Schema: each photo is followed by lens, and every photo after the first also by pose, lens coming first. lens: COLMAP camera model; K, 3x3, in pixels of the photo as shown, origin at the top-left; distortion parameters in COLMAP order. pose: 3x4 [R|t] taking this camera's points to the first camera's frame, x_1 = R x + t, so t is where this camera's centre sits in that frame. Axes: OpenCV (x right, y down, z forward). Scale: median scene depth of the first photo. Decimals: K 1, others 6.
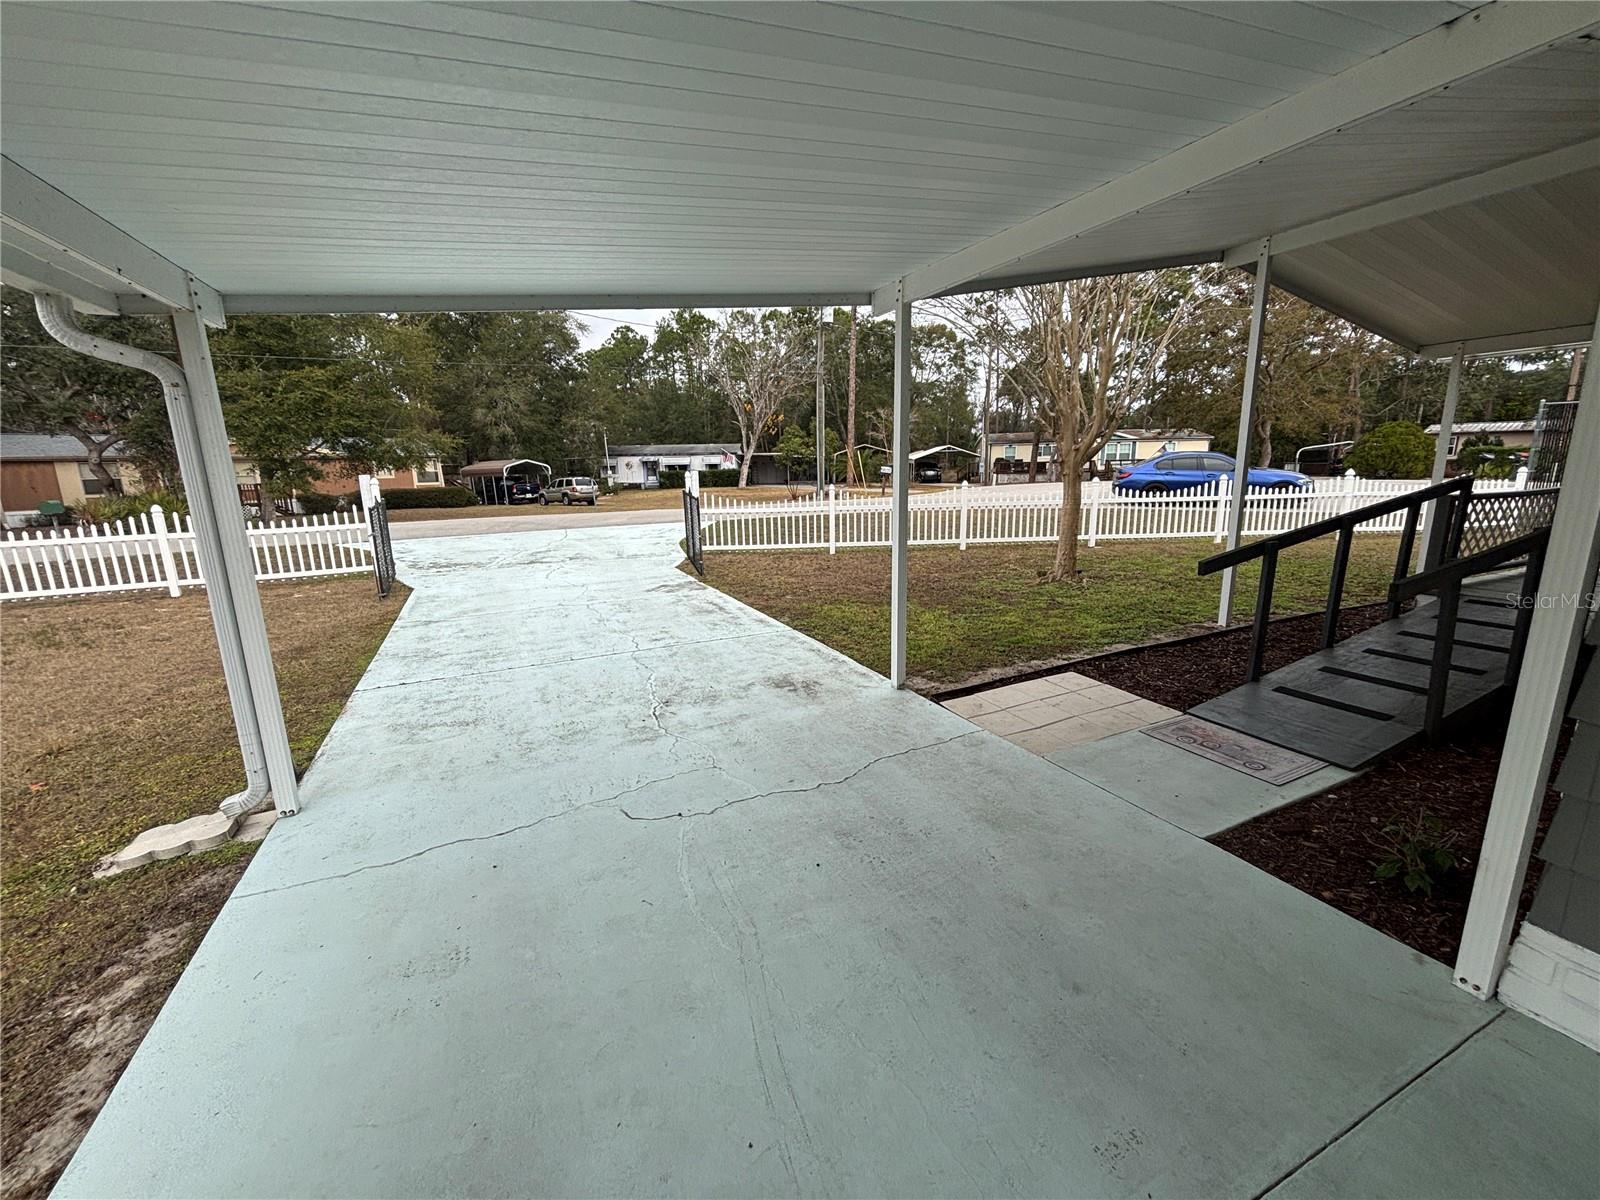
lens RADIAL K [[649.5, 0, 800.0], [0, 649.5, 600.0], [0, 0, 1]] dist [-0.009994, 0.000347]
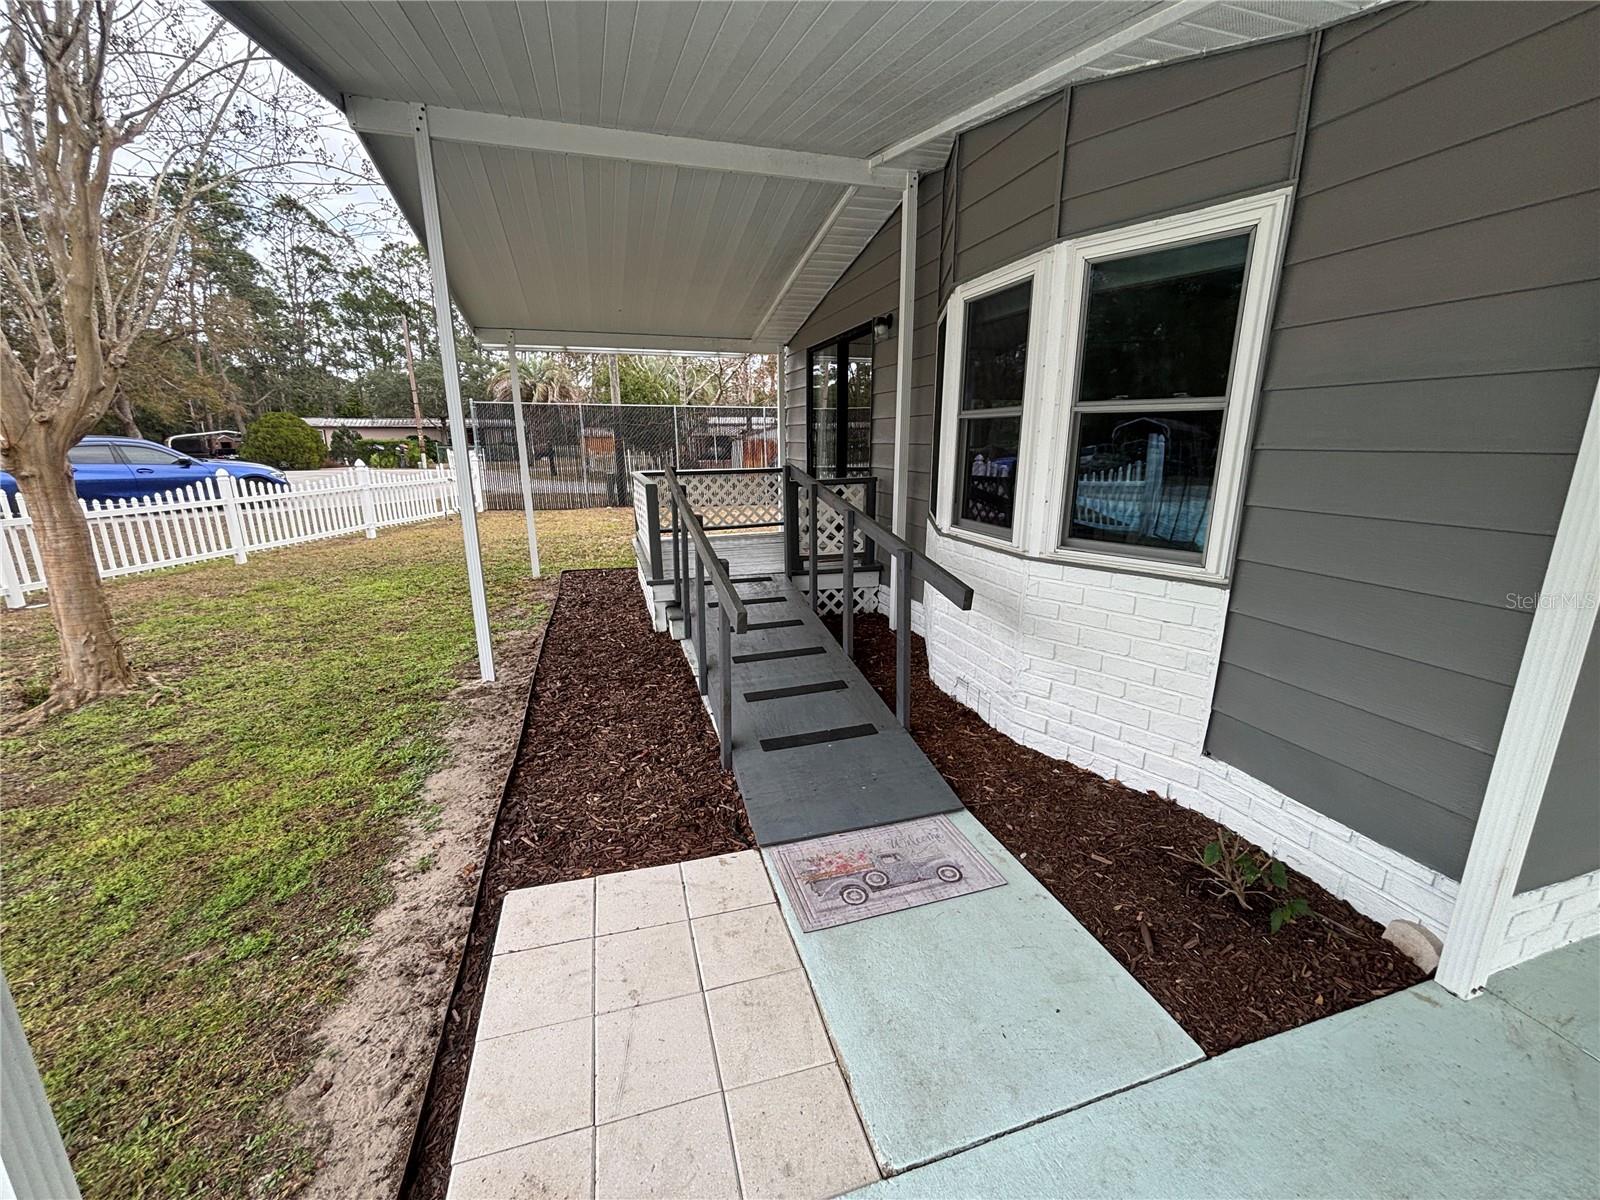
lens RADIAL K [[649.5, 0, 800.0], [0, 649.5, 600.0], [0, 0, 1]] dist [-0.009994, 0.000347]
pose [[0.129131, -0.214172, 0.968223, 0.039872], [0.202568, 0.961506, 0.185670, -0.137356], [-0.970717, 0.172155, 0.167545, 0.685071]]
